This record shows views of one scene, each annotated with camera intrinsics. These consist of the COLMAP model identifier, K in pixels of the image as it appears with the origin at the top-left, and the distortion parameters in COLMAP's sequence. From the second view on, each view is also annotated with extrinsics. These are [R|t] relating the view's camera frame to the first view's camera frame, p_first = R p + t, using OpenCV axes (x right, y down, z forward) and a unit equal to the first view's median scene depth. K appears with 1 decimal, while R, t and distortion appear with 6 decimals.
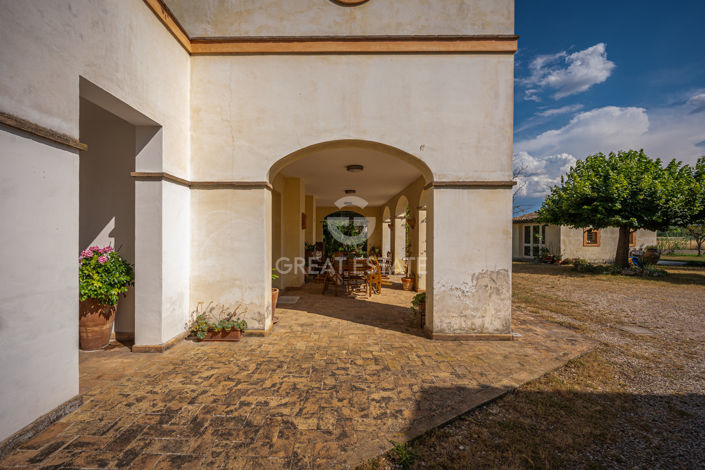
lens RADIAL K [[287.9, 0, 351.7], [0, 287.9, 236.5], [0, 0, 1]] dist [0.000737, -0.000404]
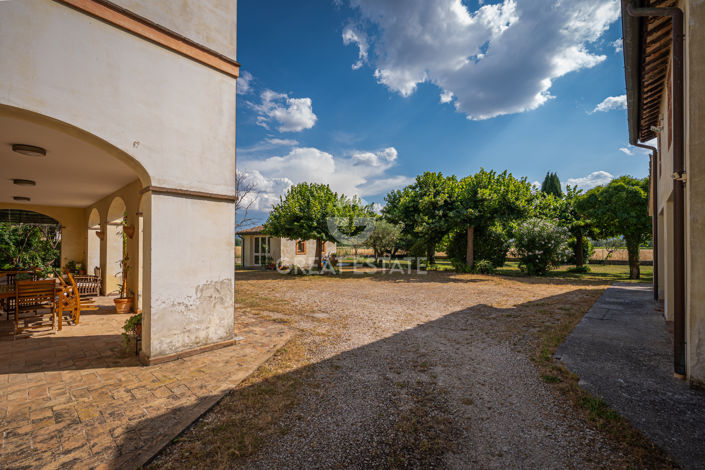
lens RADIAL K [[287.9, 0, 354.3], [0, 287.9, 242.4], [0, 0, 1]] dist [0.000737, -0.000404]
pose [[0.701398, 0.003673, 0.712761, 0.096483], [0.002570, 0.999967, -0.007682, -0.009175], [-0.712765, 0.007221, 0.701365, -0.065233]]
